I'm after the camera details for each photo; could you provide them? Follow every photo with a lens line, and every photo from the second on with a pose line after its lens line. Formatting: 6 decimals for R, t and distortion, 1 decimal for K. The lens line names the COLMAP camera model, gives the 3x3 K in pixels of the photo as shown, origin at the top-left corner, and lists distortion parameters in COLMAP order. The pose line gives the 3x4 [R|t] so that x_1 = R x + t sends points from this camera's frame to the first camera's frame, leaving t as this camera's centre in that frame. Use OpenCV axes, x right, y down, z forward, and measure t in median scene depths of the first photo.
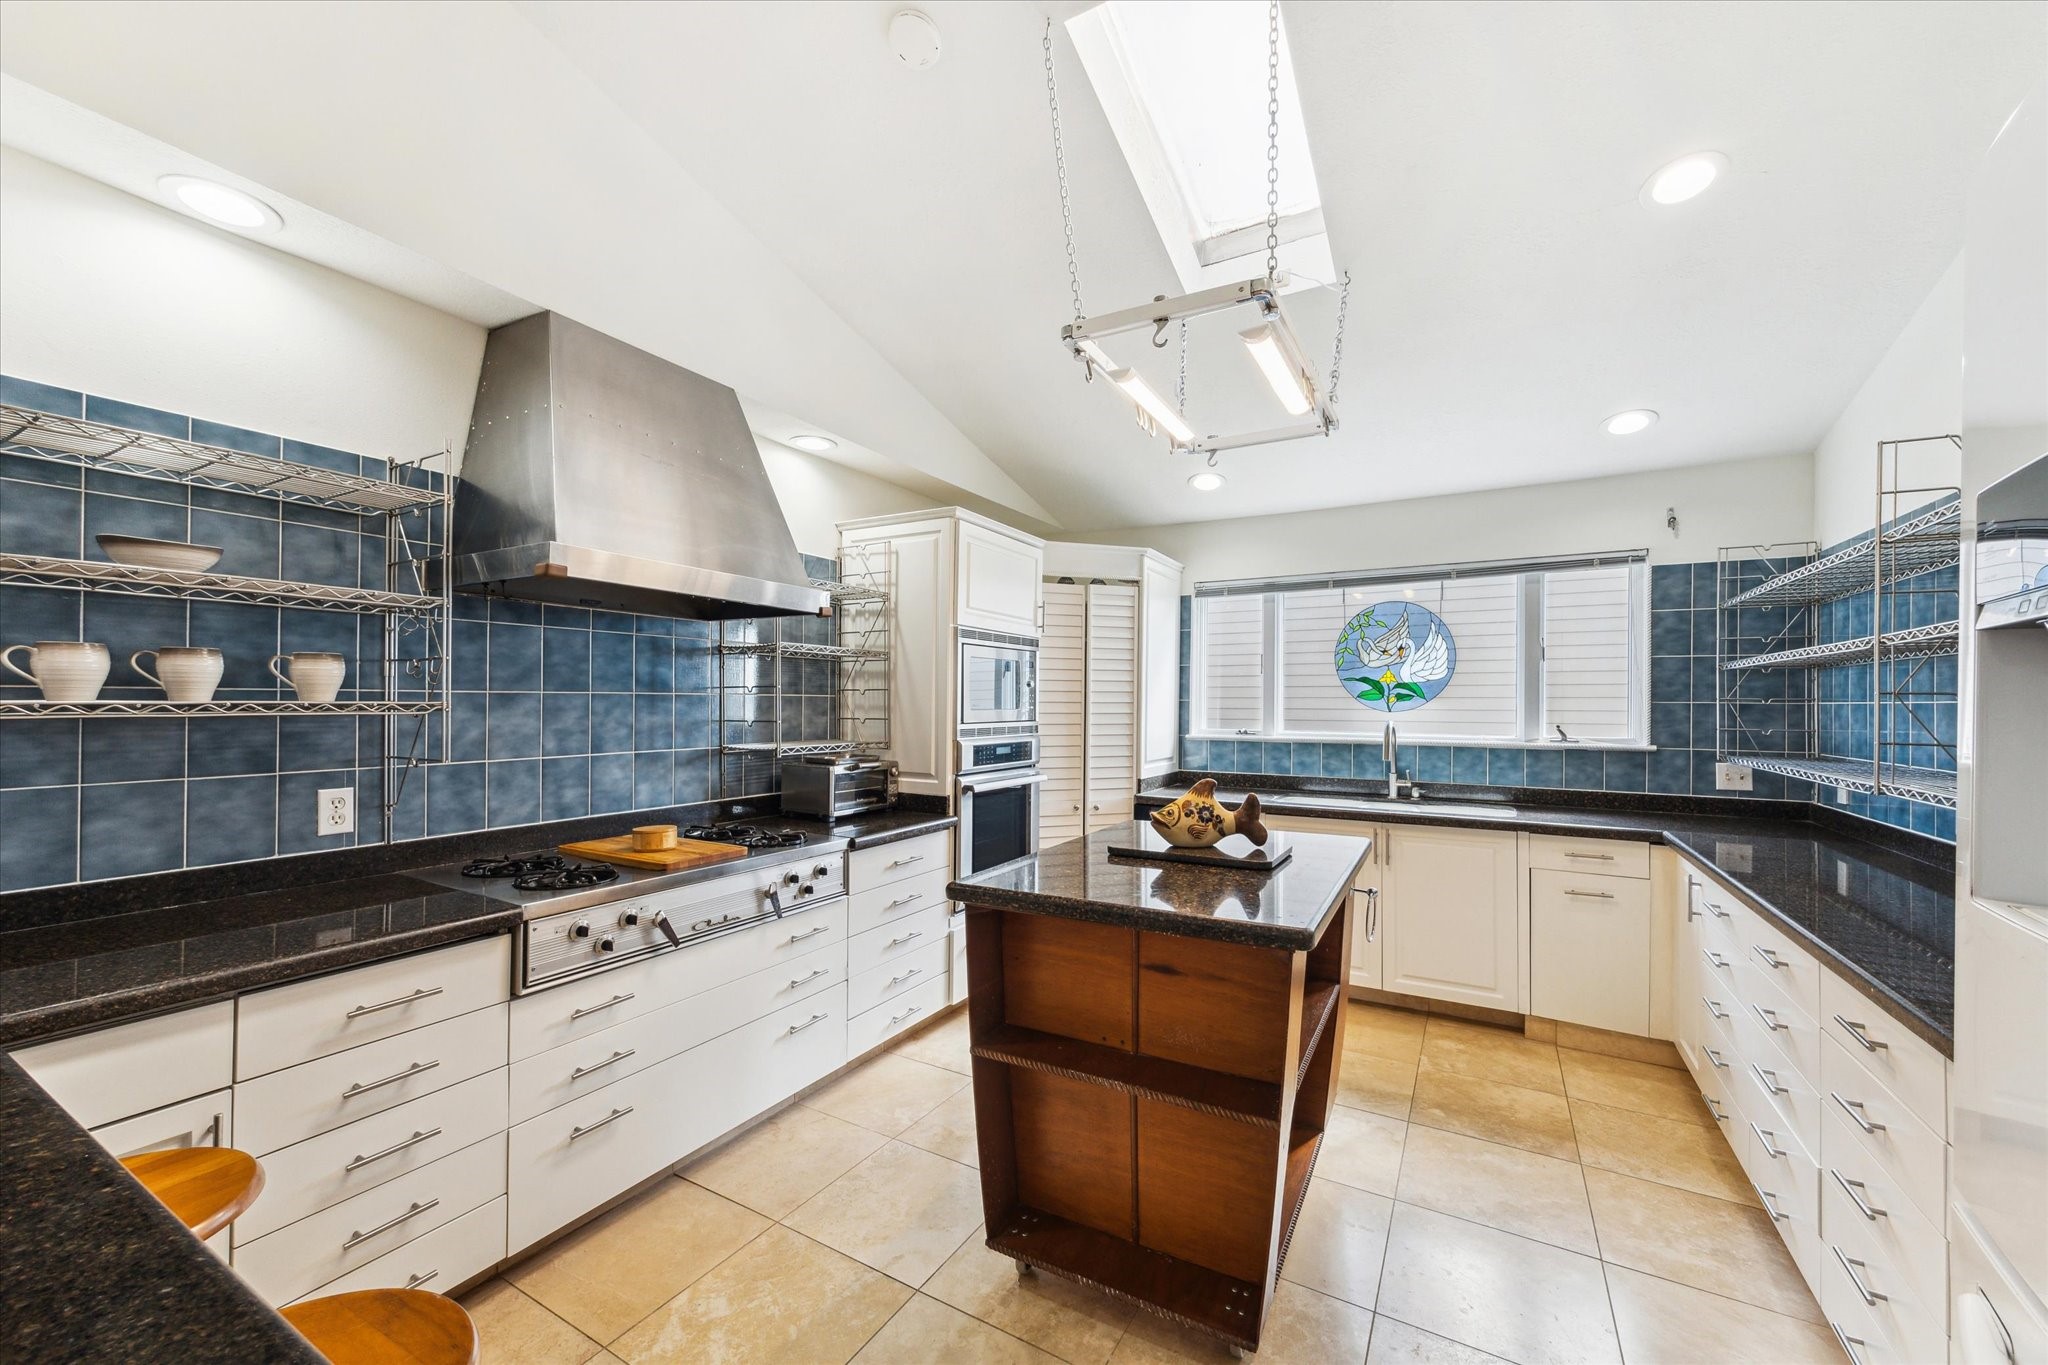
lens RADIAL K [[783.8, 0, 1026.2], [0, 783.8, 696.0], [0, 0, 1]] dist [0.001337, -0.000266]
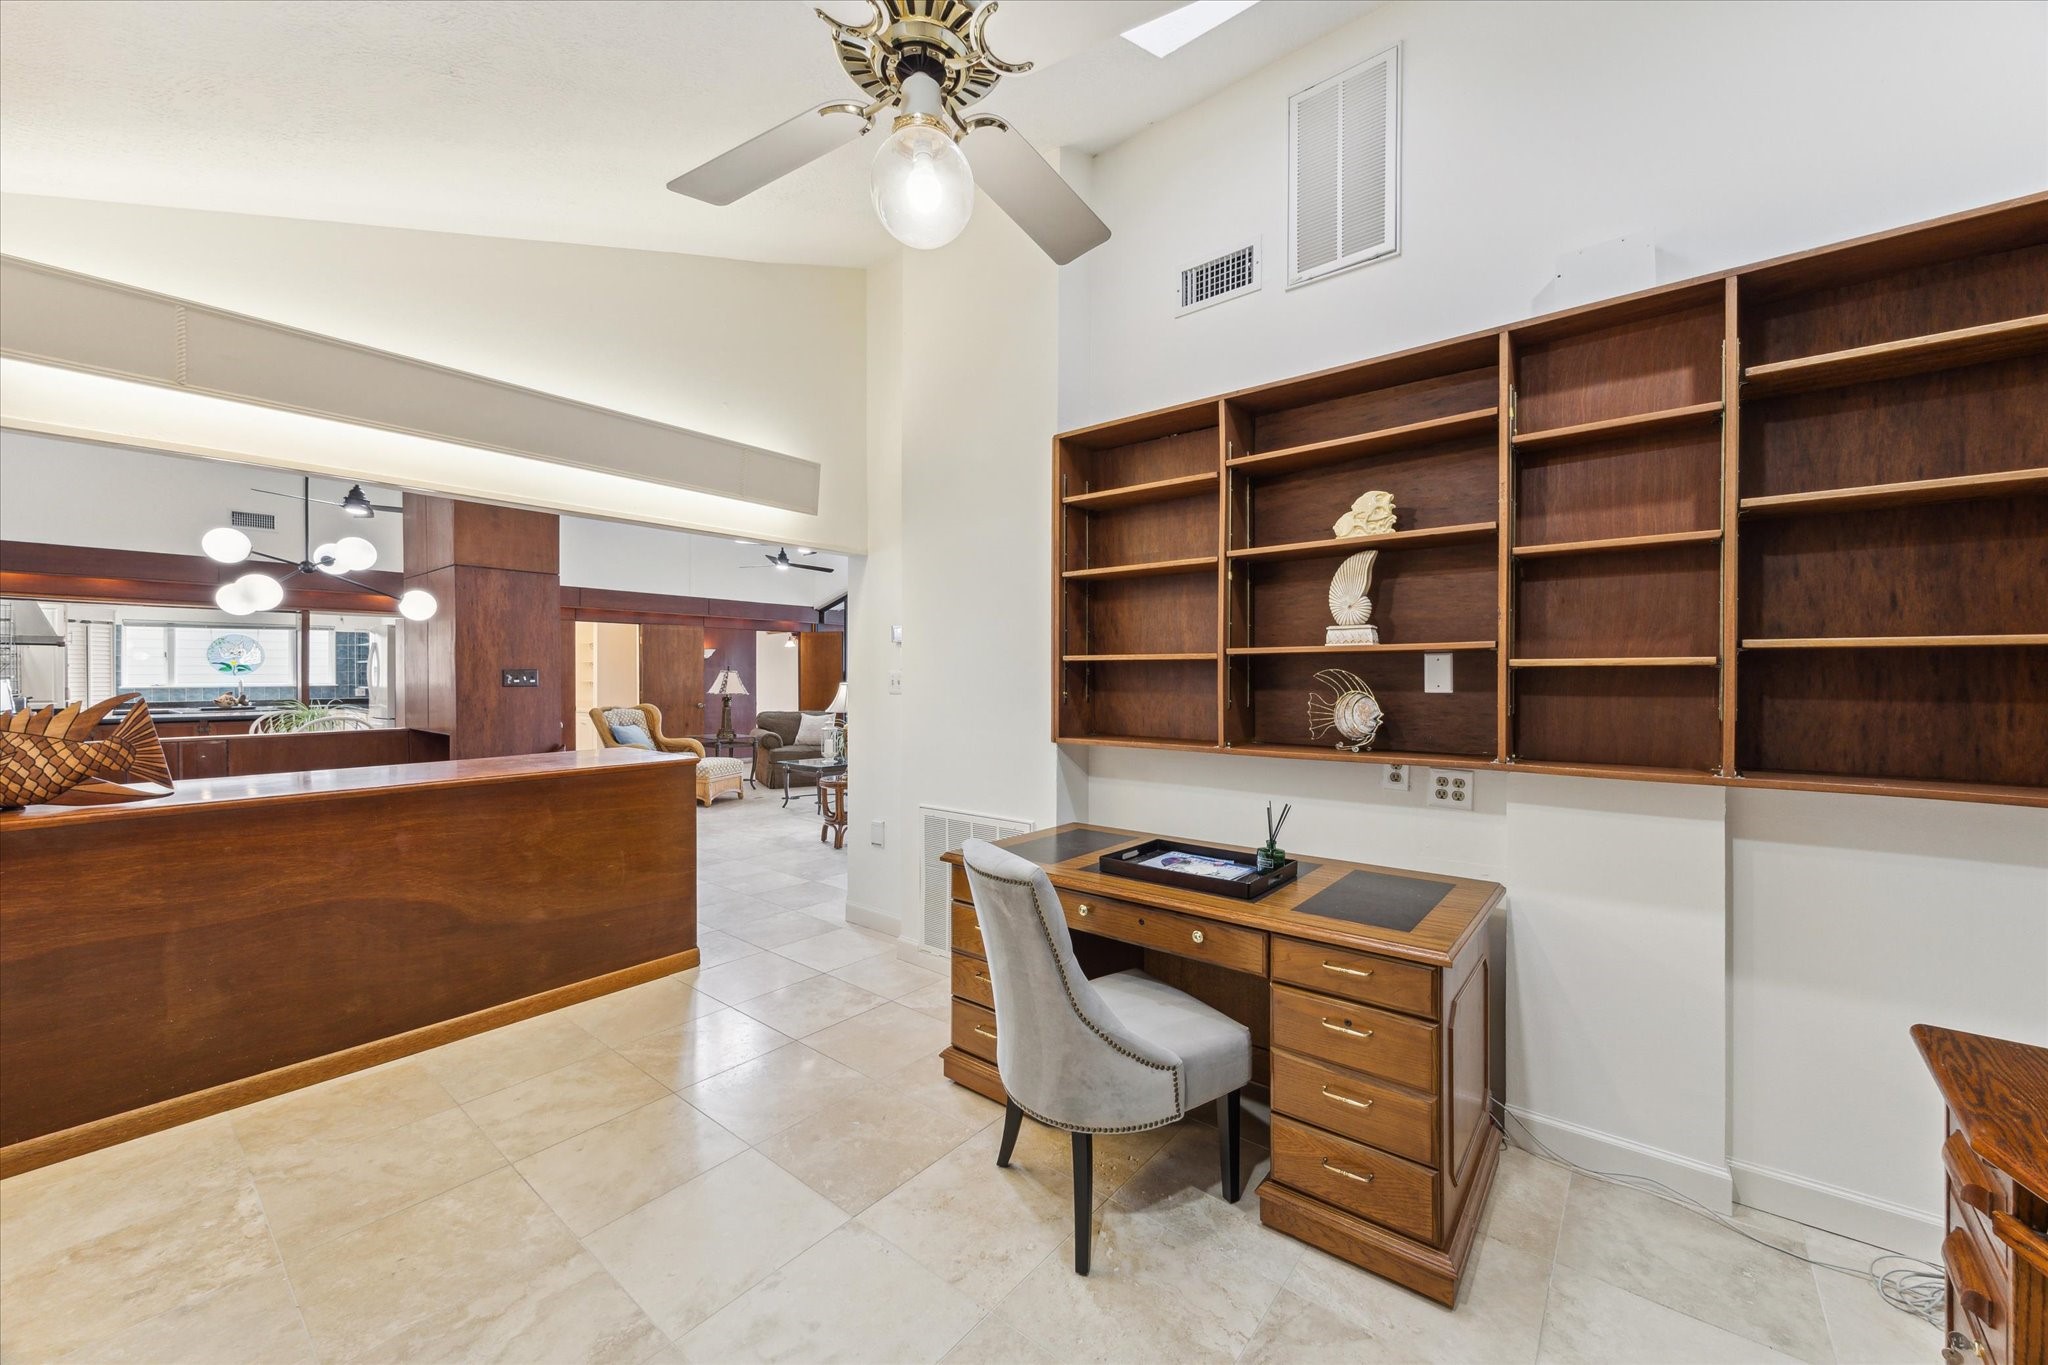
lens RADIAL K [[783.8, 0, 1037.0], [0, 783.8, 688.3], [0, 0, 1]] dist [0.001337, -0.000266]
pose [[0.149379, -0.025735, 0.988445, -1.871031], [-0.012307, 0.999535, 0.027884, -0.046785], [-0.988703, -0.016330, 0.148993, -2.225243]]
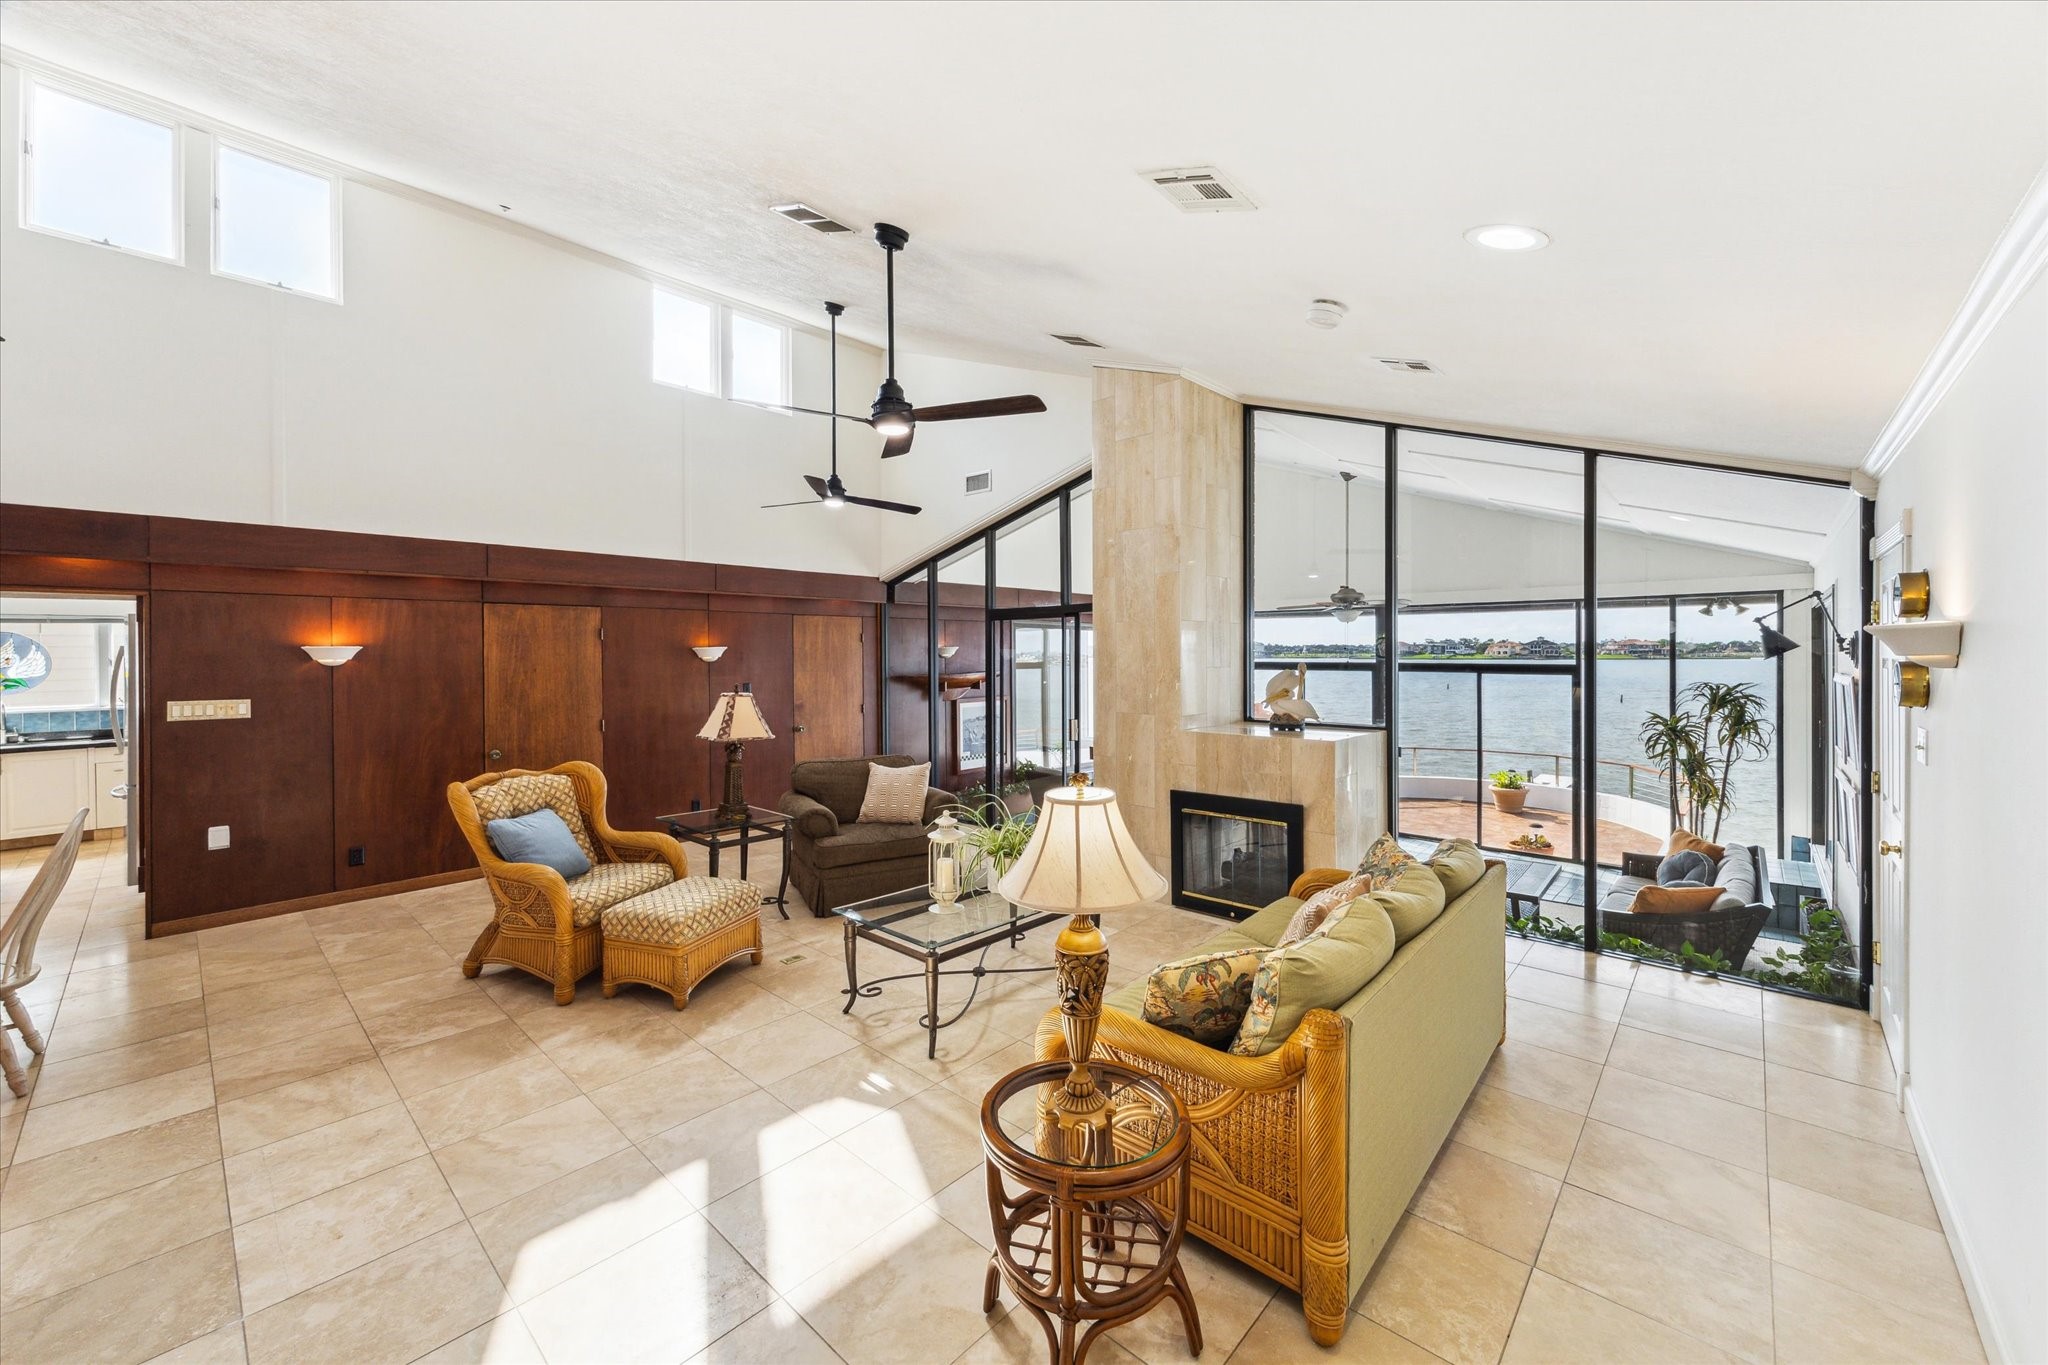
lens RADIAL K [[783.8, 0, 1014.8], [0, 783.8, 657.1], [0, 0, 1]] dist [0.001337, -0.000266]
pose [[0.223105, -0.012036, 0.974720, -0.757714], [-0.002839, 0.999912, 0.012997, -0.096776], [-0.974790, -0.005667, 0.223051, -1.644210]]
